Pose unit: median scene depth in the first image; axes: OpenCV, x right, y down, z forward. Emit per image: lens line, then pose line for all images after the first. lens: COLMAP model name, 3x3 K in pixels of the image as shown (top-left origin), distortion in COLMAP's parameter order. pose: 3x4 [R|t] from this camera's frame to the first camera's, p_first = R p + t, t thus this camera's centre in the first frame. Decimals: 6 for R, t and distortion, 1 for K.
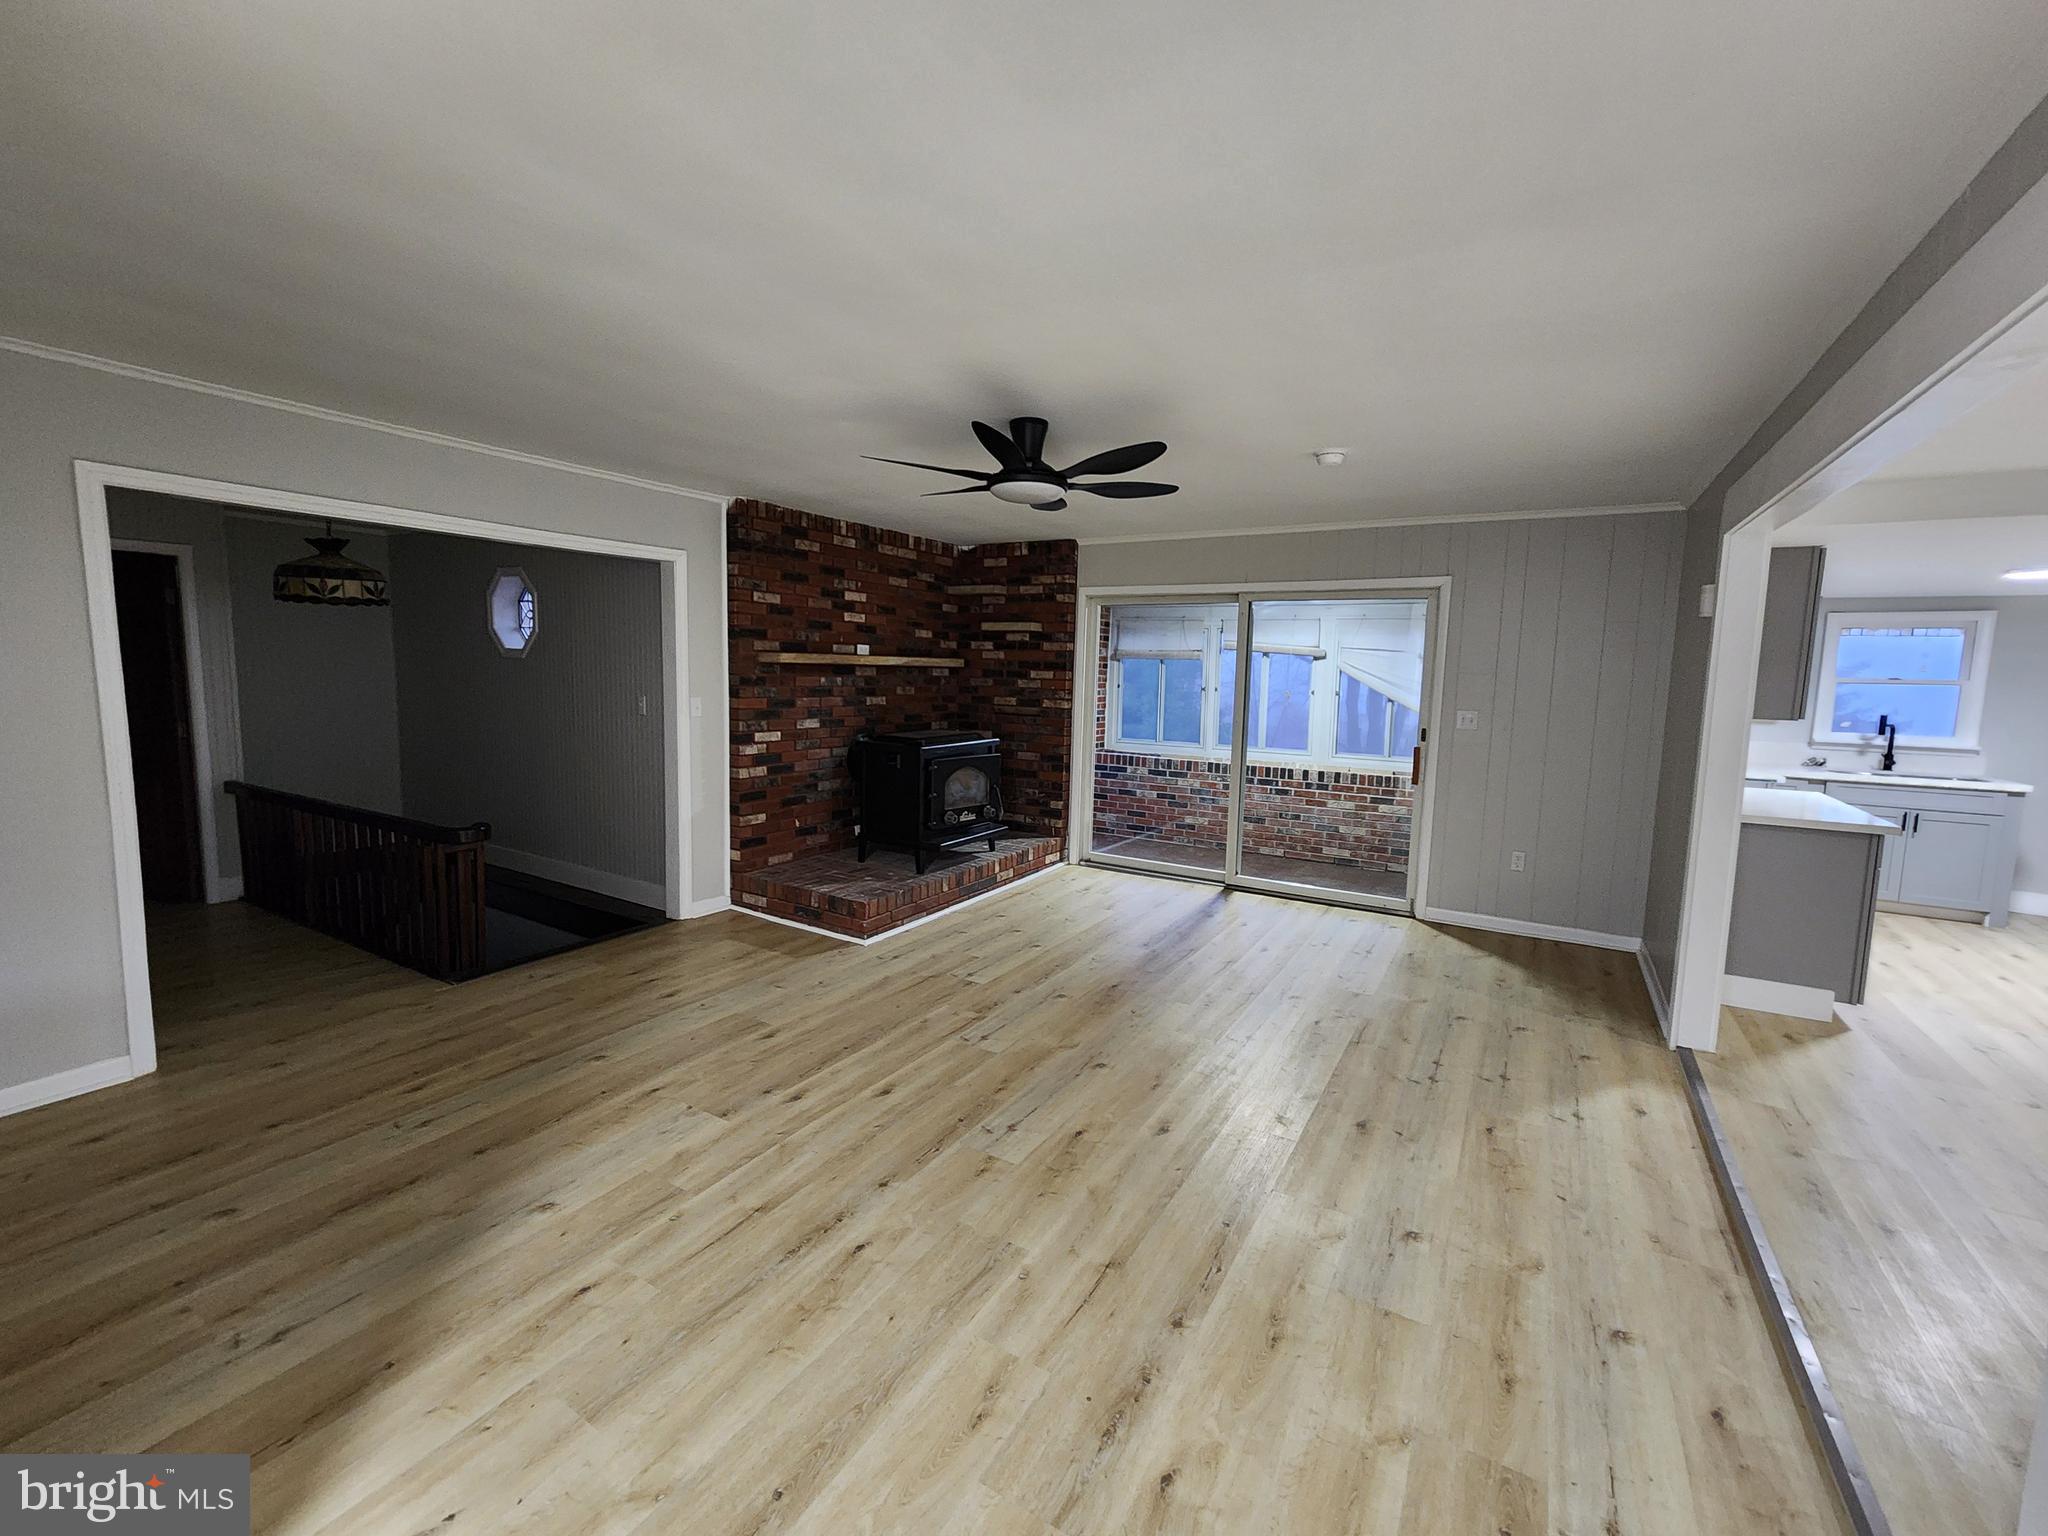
lens RADIAL K [[852.0, 0, 1033.4], [0, 852.0, 755.5], [0, 0, 1]] dist [0.000891, 0.000747]
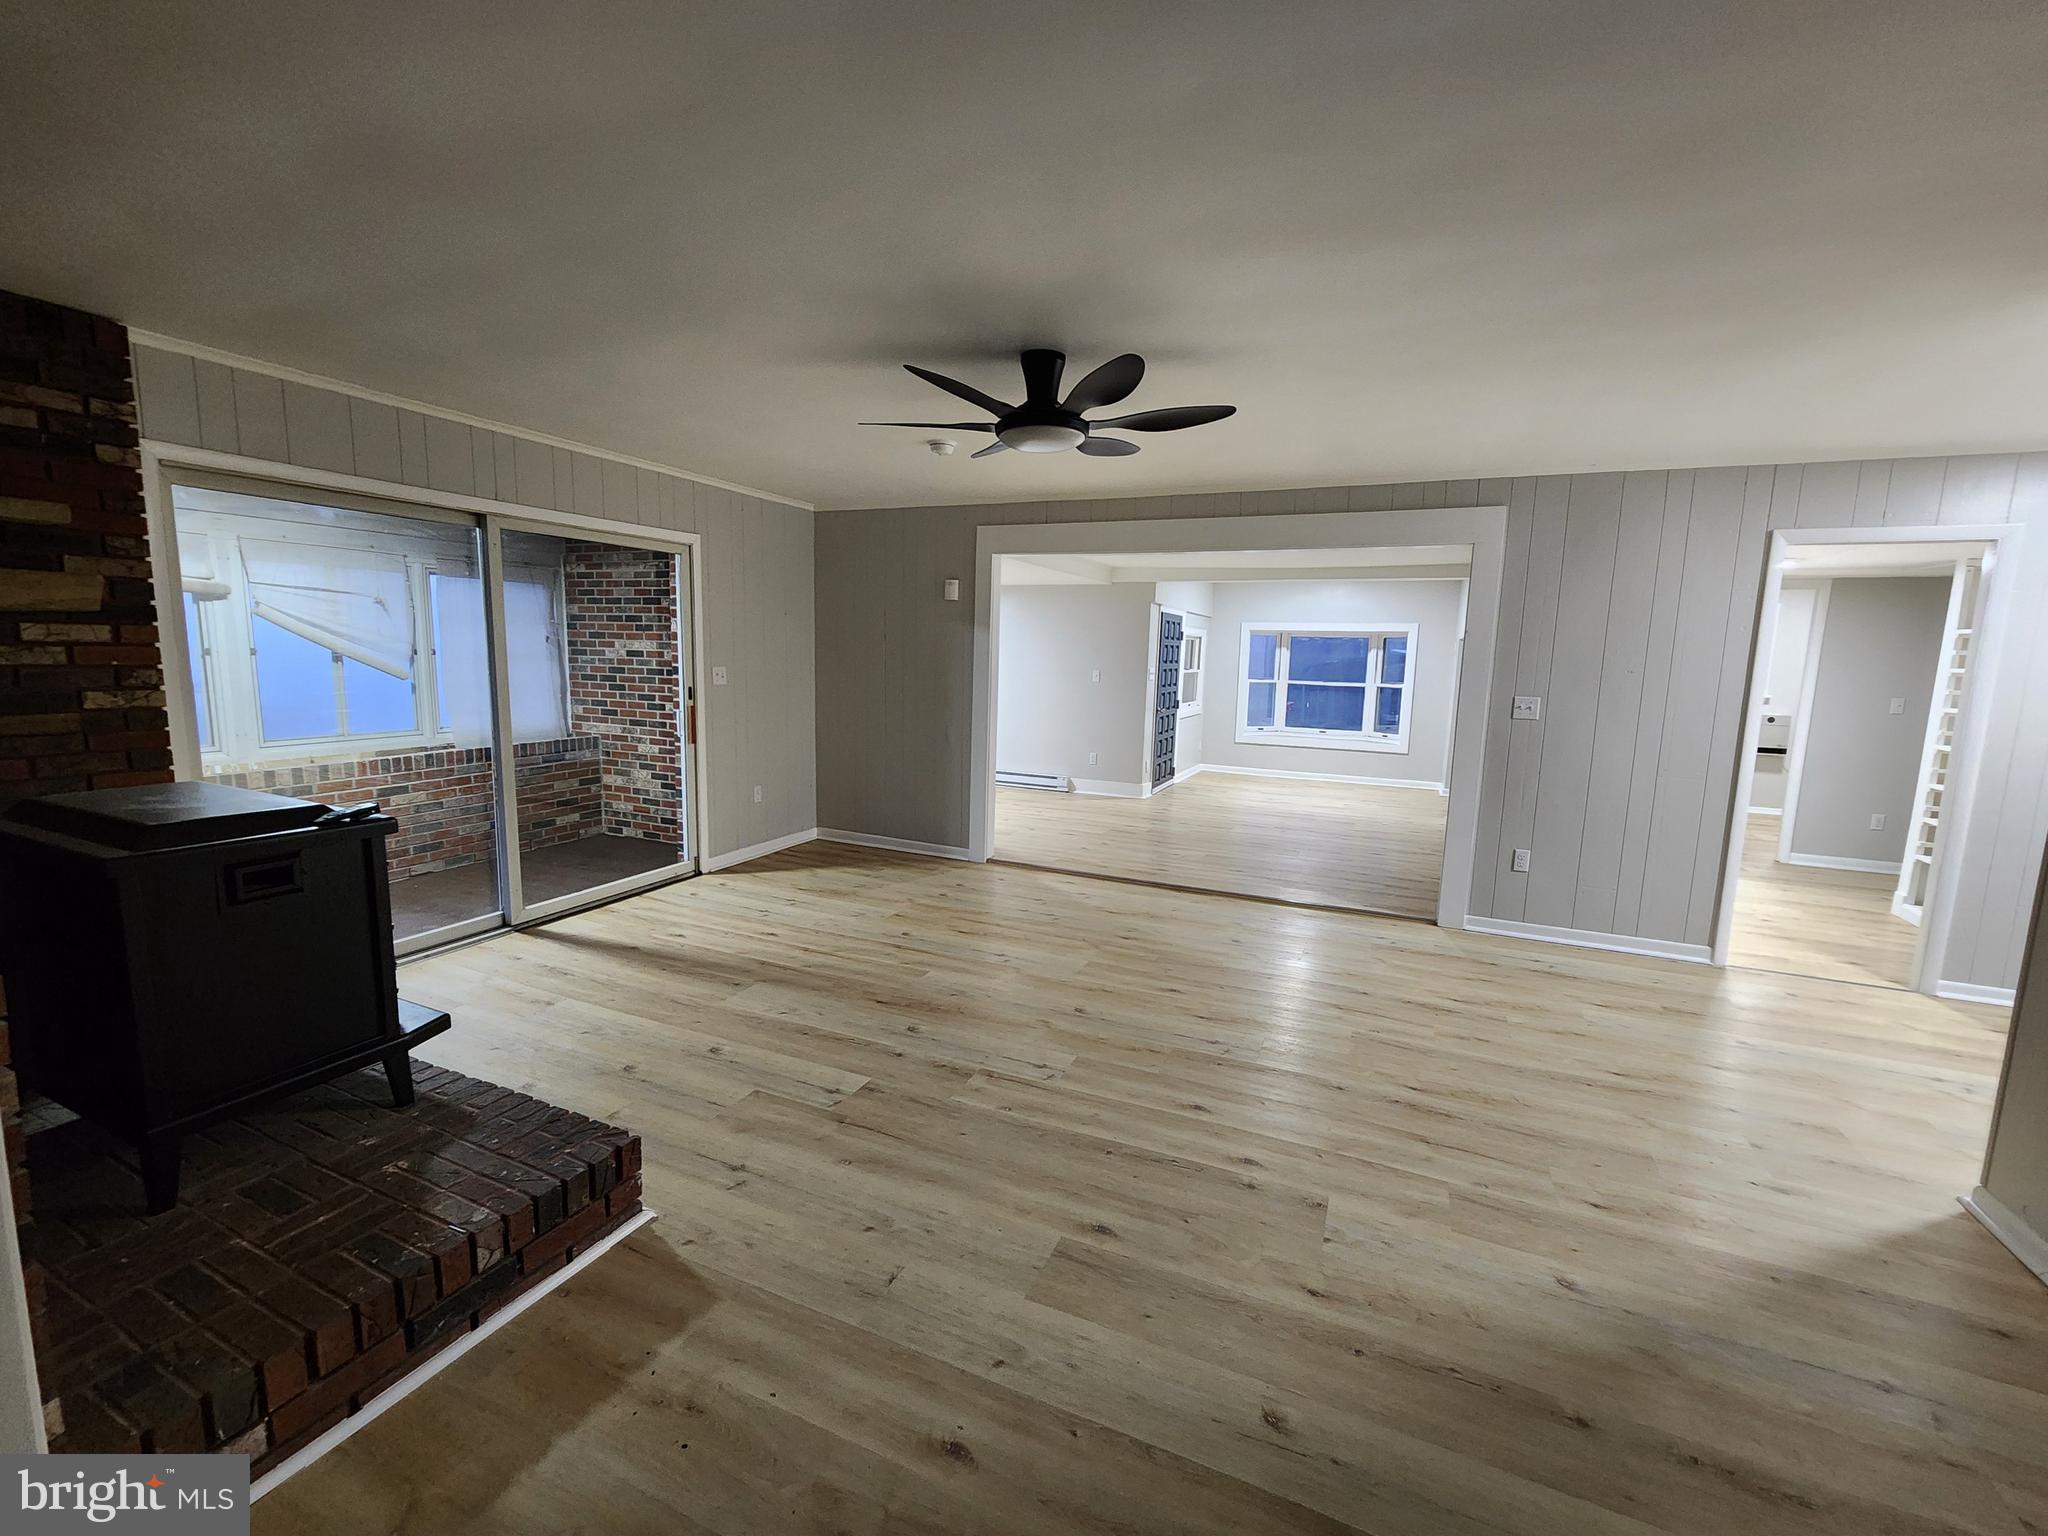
lens RADIAL K [[842.9, 0, 1033.7], [0, 842.9, 763.9], [0, 0, 1]] dist [-0.001200, -0.000038]
pose [[-0.122270, -0.163207, 0.978986, -0.565728], [0.074502, 0.982095, 0.173031, -0.082623], [-0.989697, 0.094093, -0.107921, 0.710041]]
